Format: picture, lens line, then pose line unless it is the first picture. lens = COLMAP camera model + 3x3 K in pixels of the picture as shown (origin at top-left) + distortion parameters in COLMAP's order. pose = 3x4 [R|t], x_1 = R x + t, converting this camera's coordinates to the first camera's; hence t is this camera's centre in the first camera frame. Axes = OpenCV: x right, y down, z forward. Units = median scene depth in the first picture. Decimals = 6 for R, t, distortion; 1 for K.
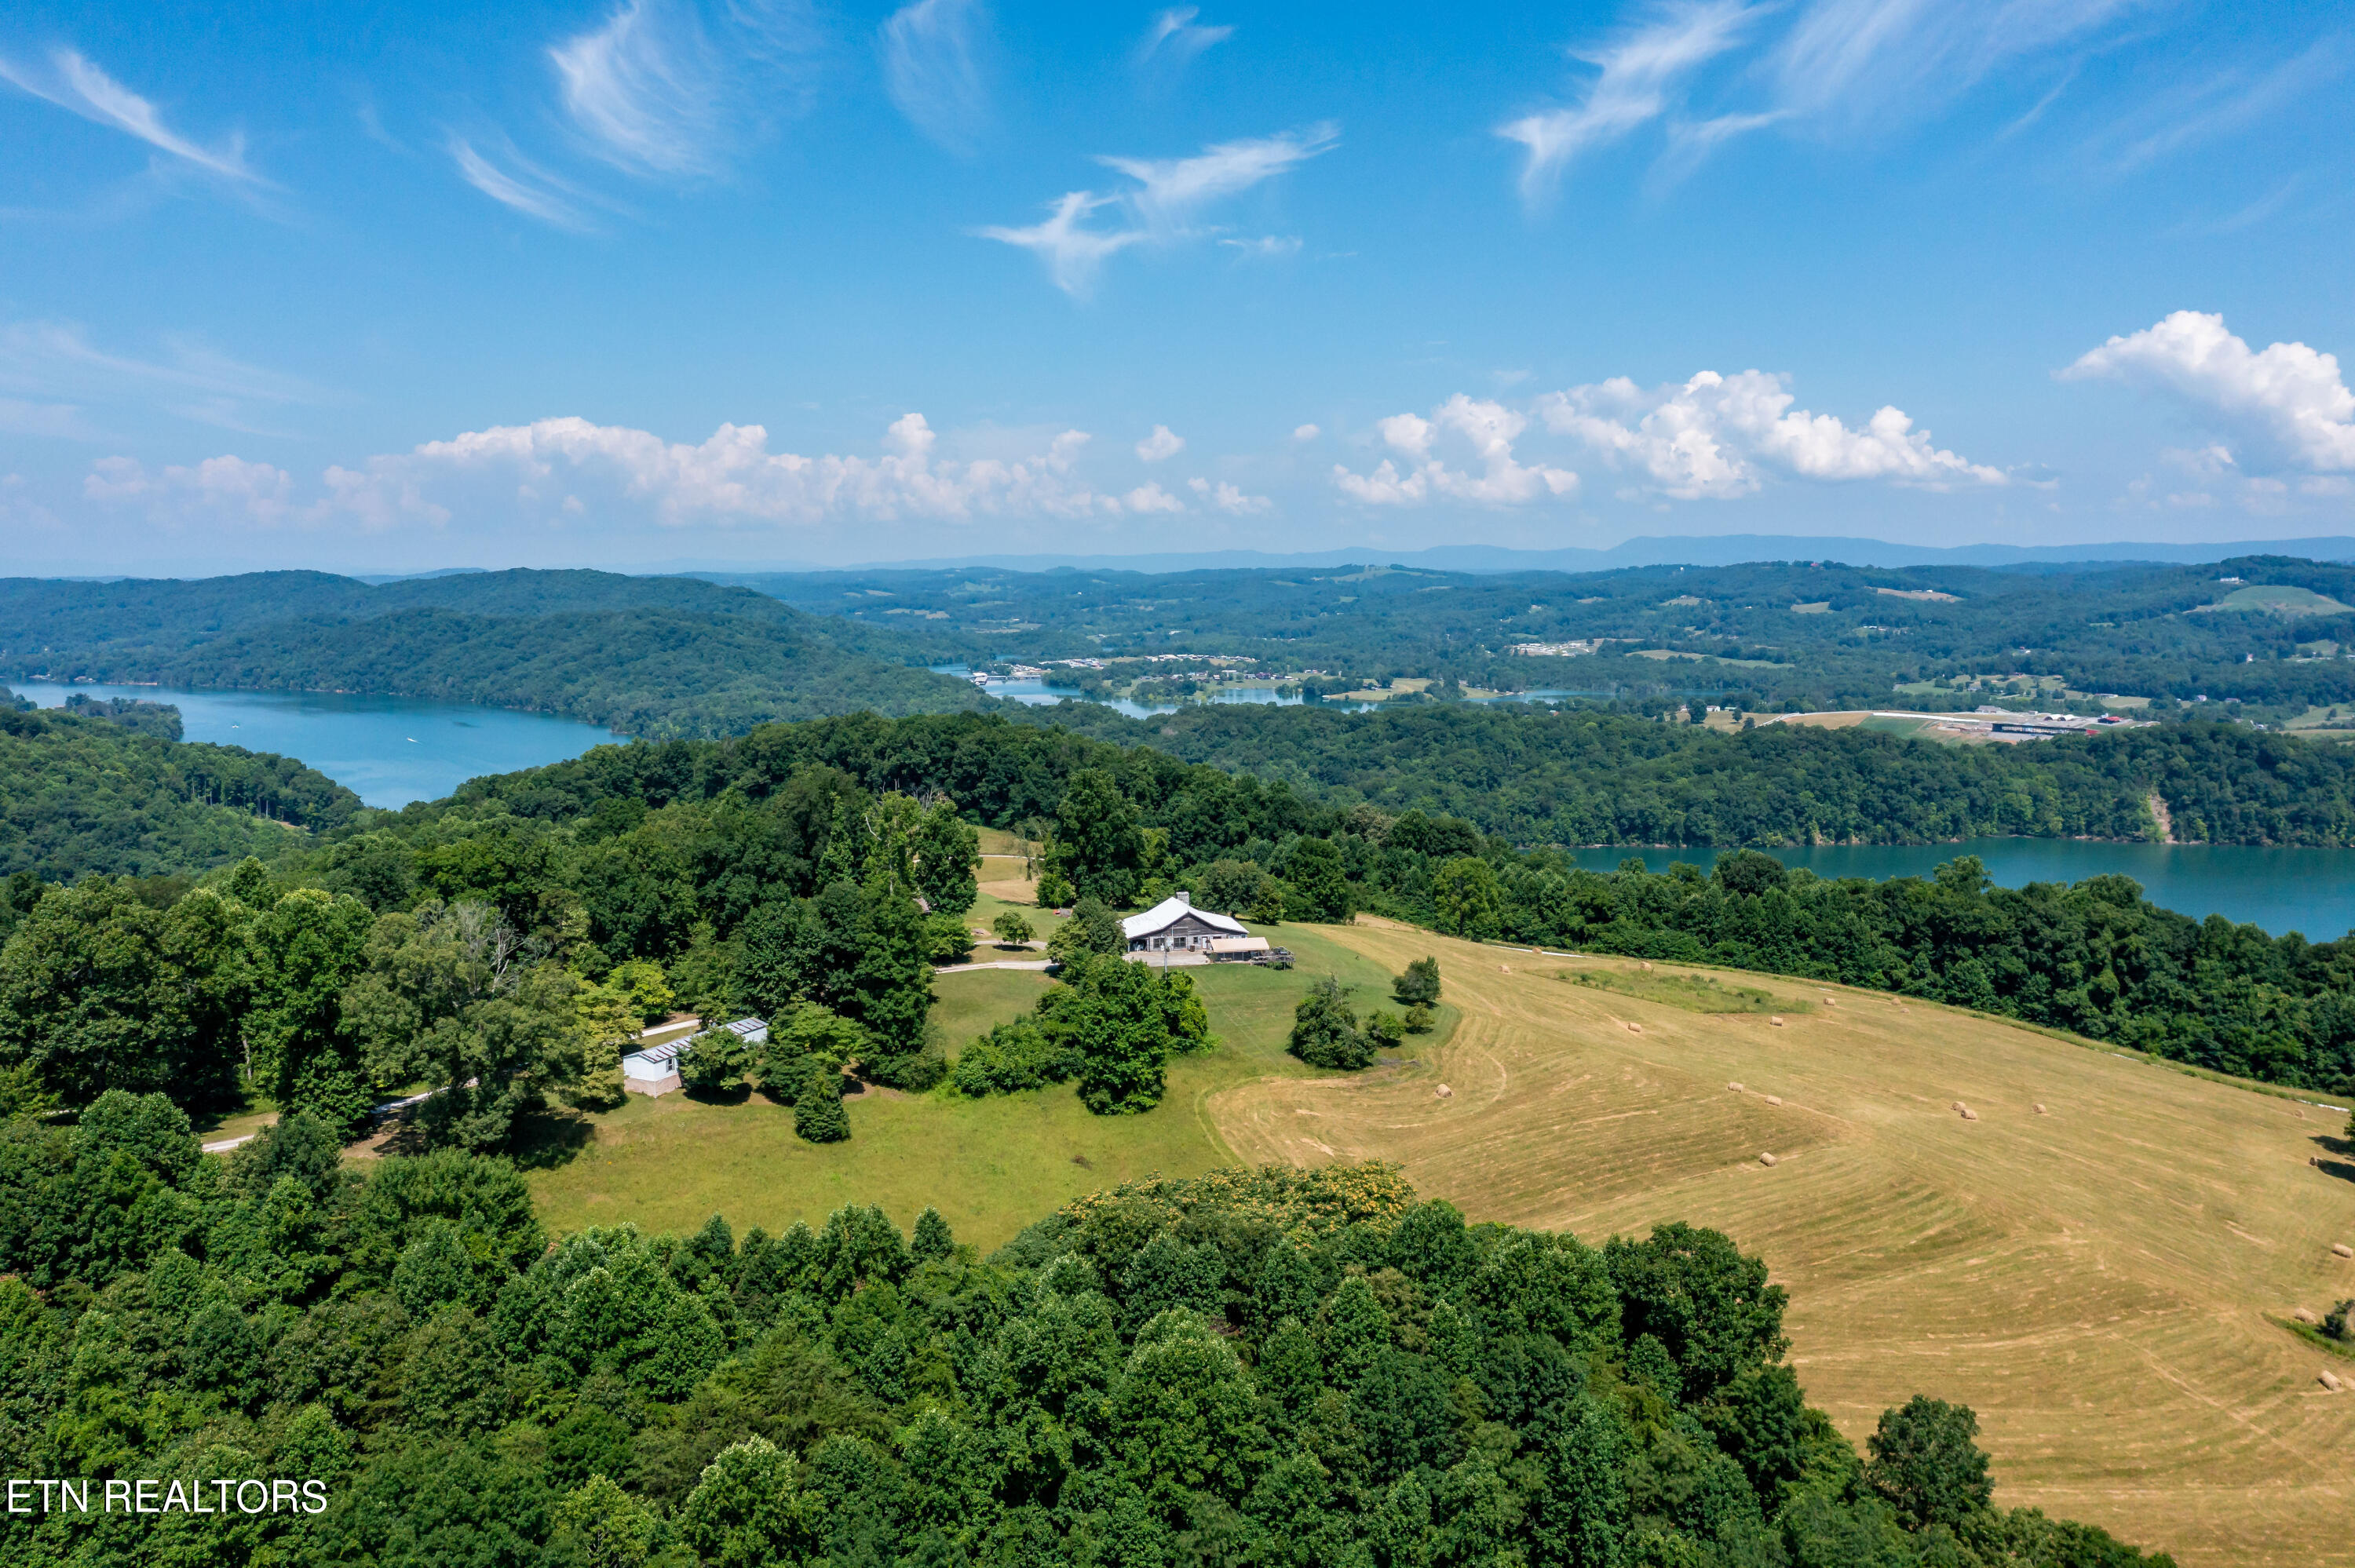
lens RADIAL K [[1867.4, 0, 1177.5], [0, 1867.4, 784.0], [0, 0, 1]] dist [0.003022, 0.012349]
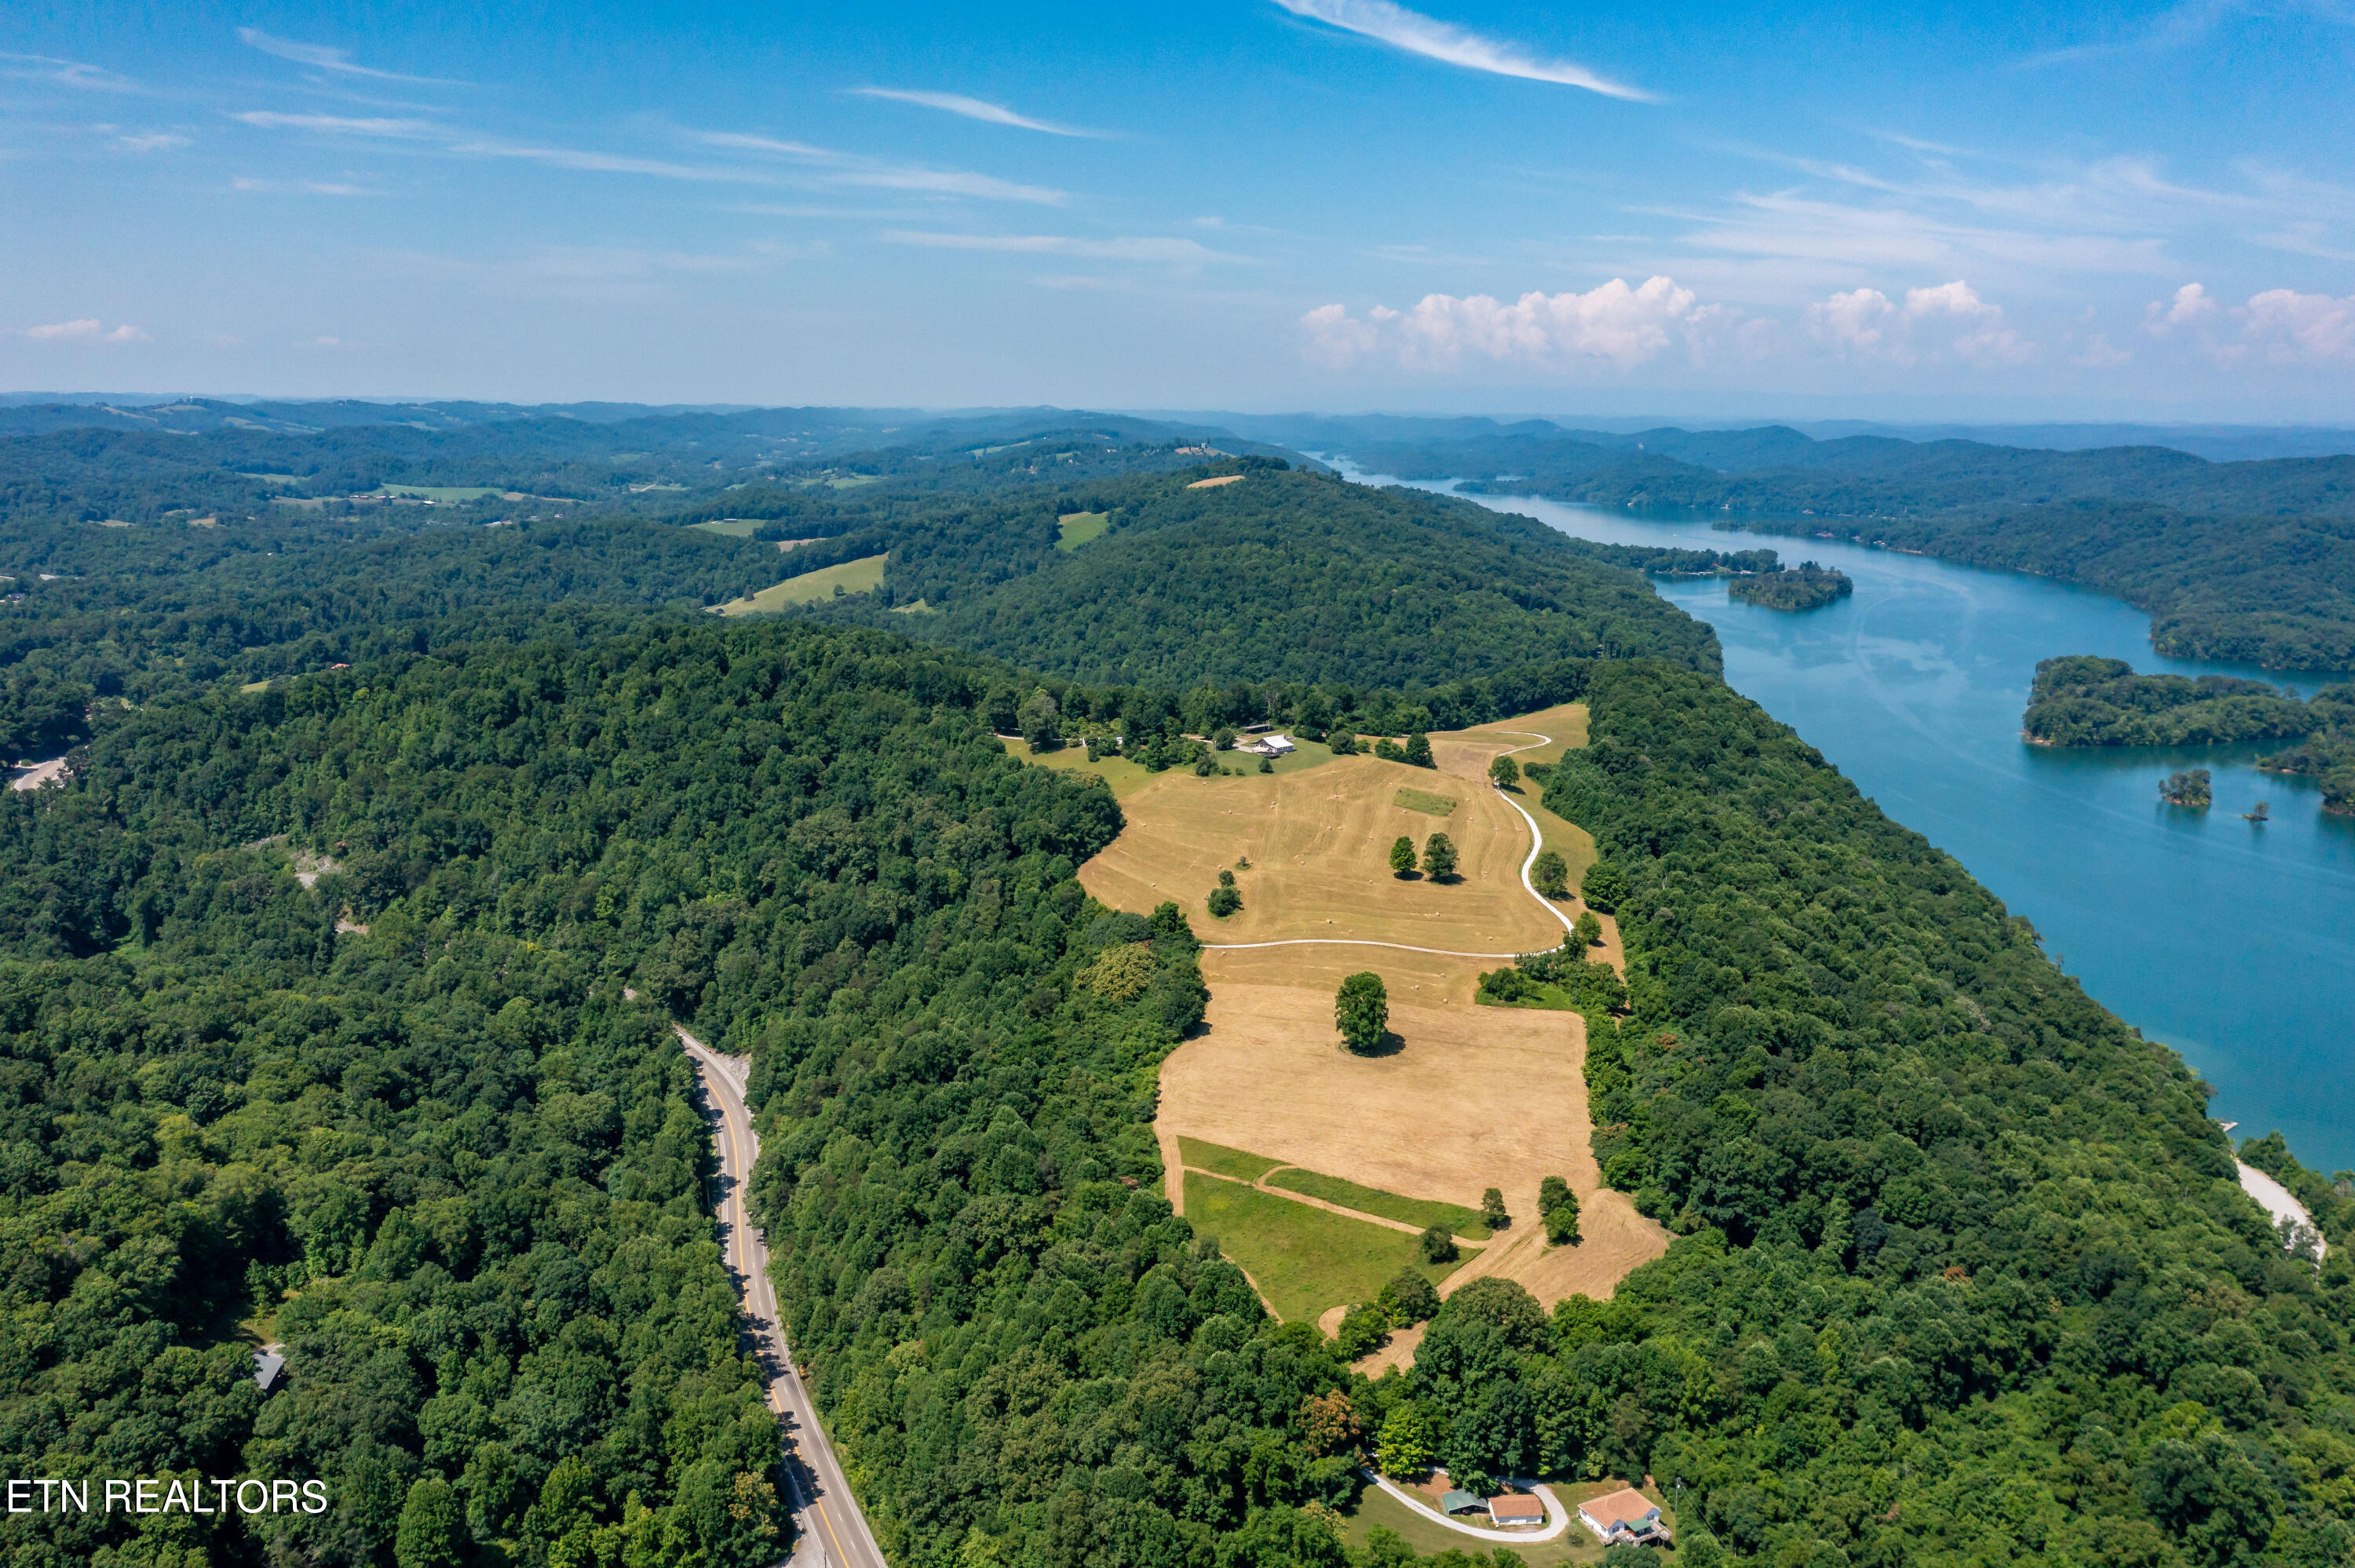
lens RADIAL K [[1867.4, 0, 1177.5], [0, 1867.4, 784.0], [0, 0, 1]] dist [0.003022, 0.012349]
pose [[0.536191, 0.181287, -0.824399, 0.587441], [-0.109995, 0.983343, 0.144698, -0.069155], [0.836899, 0.013094, 0.547201, -0.206801]]
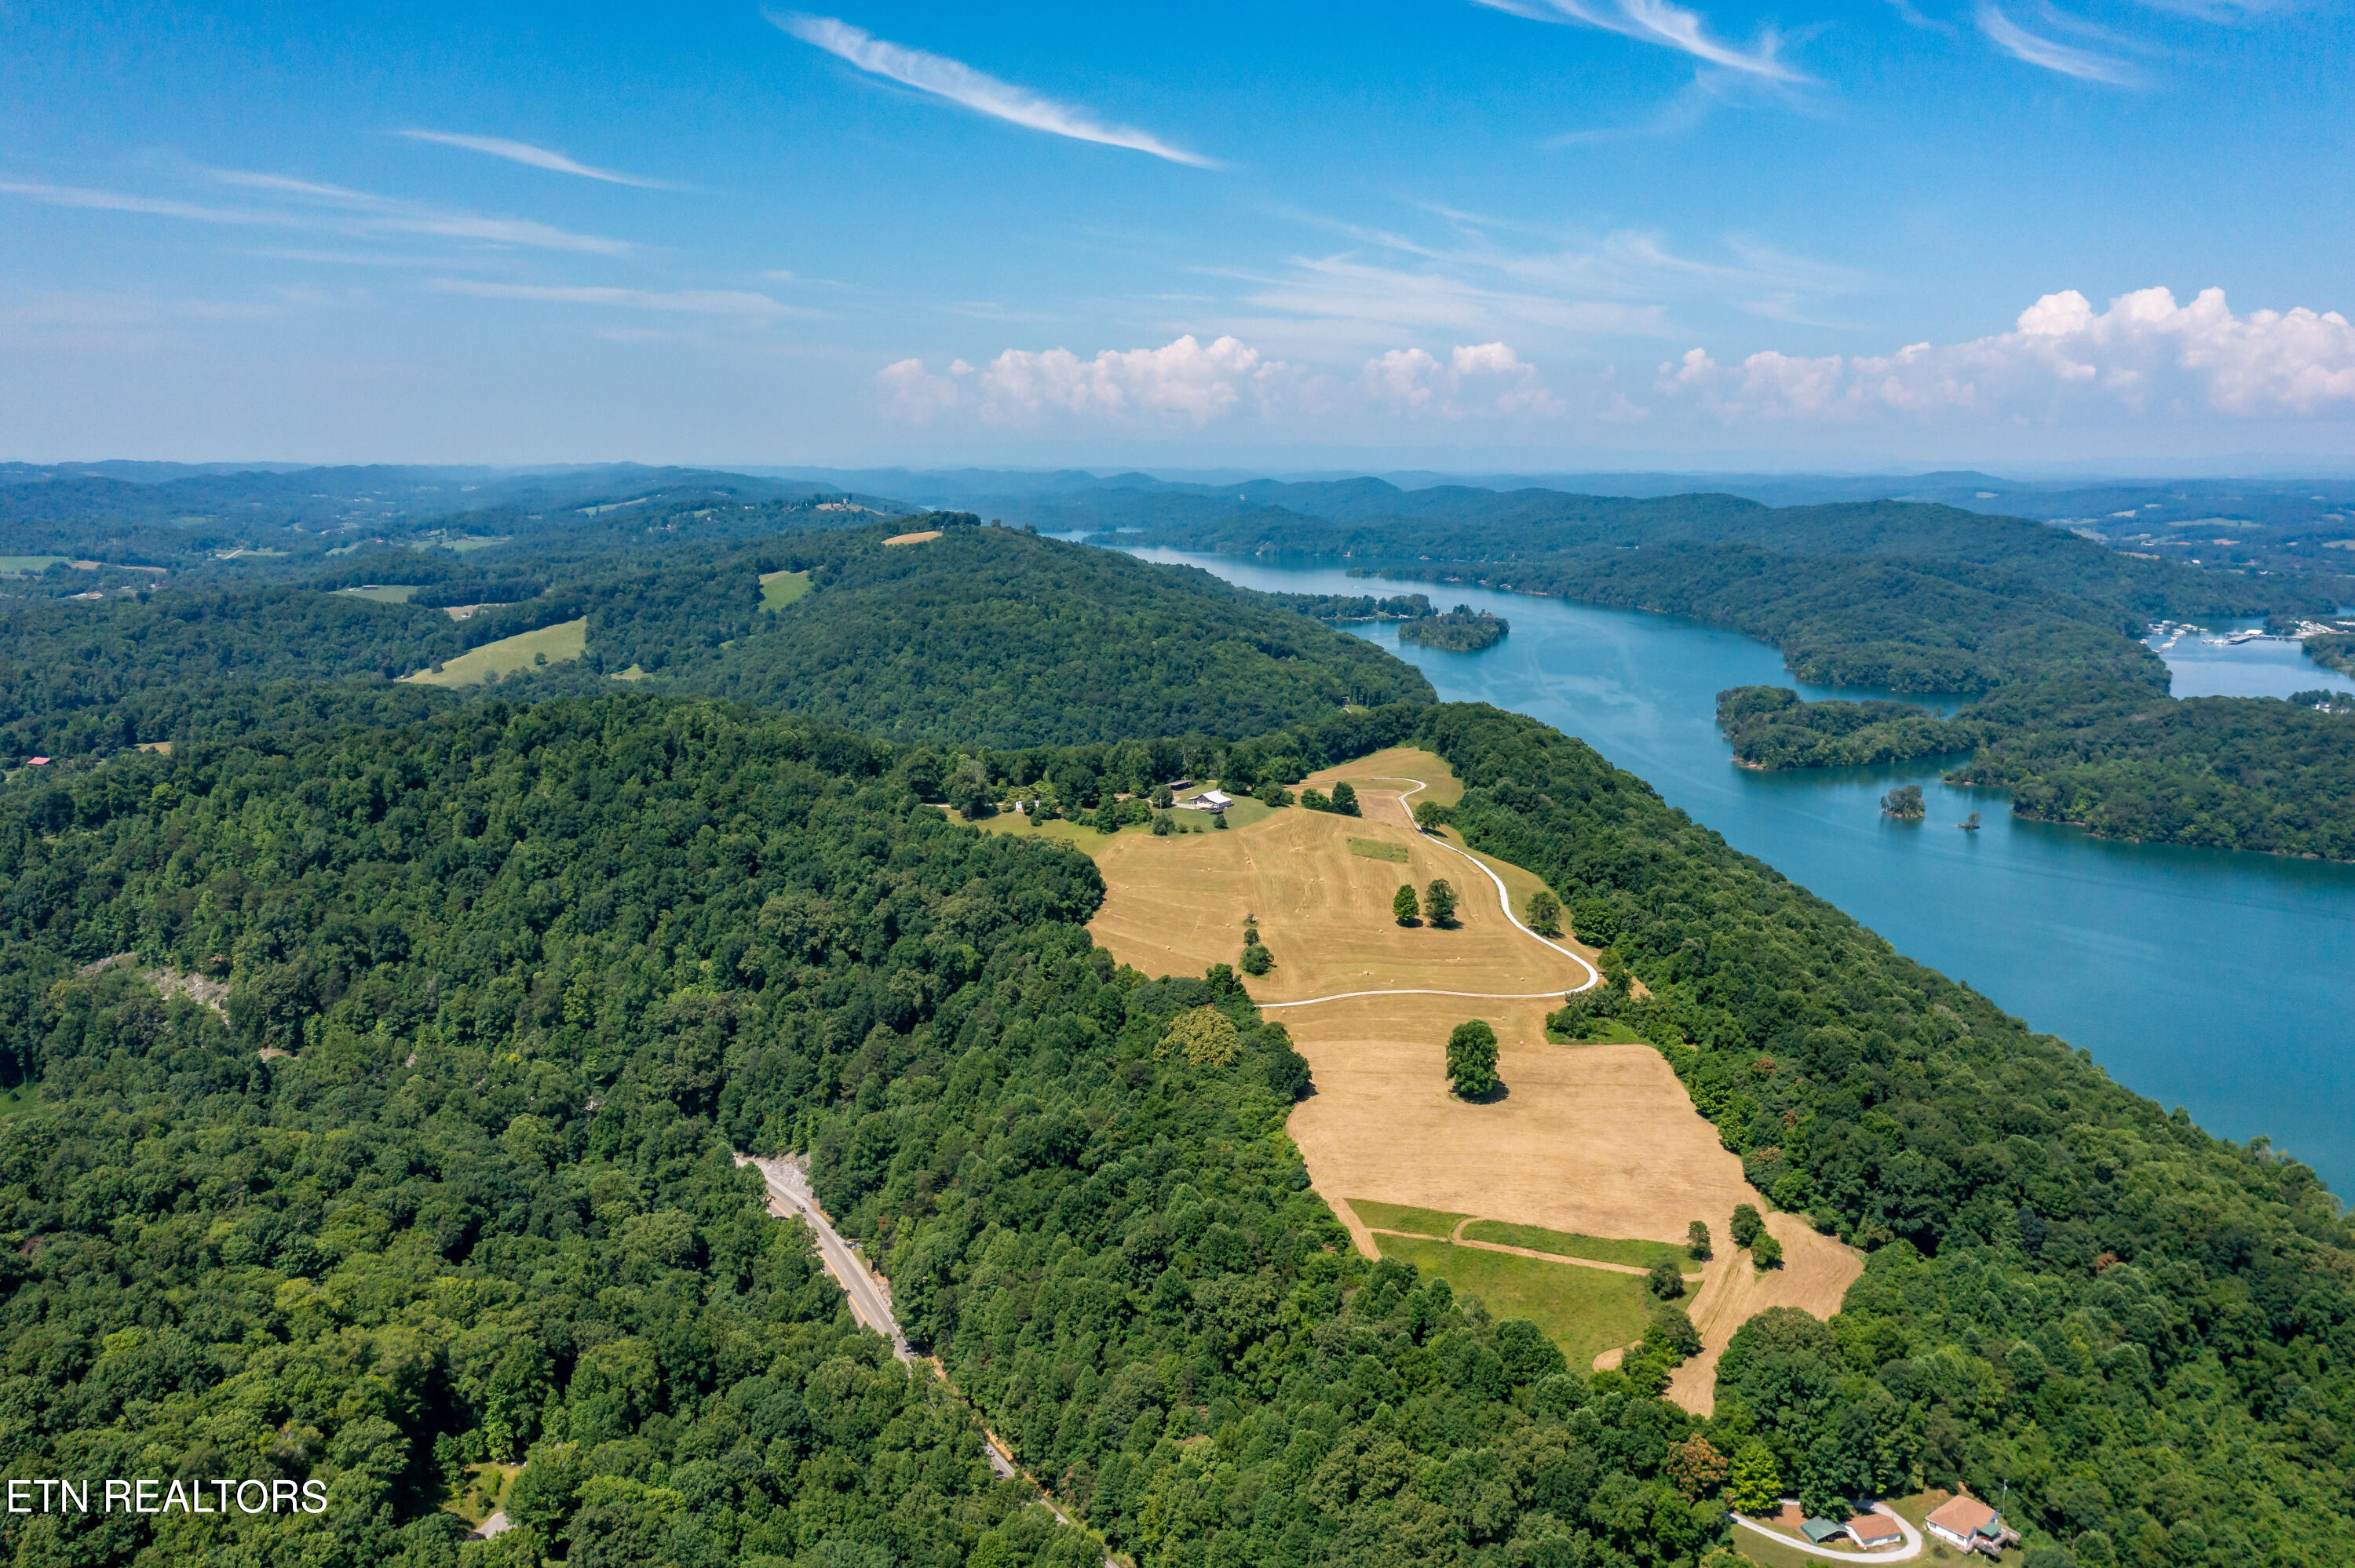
lens RADIAL K [[1867.4, 0, 1177.5], [0, 1867.4, 784.0], [0, 0, 1]] dist [0.003022, 0.012349]
pose [[0.709010, 0.130817, -0.692959, 0.497668], [-0.089700, 0.991392, 0.095377, -0.057447], [0.699470, -0.005464, 0.714641, -0.306951]]
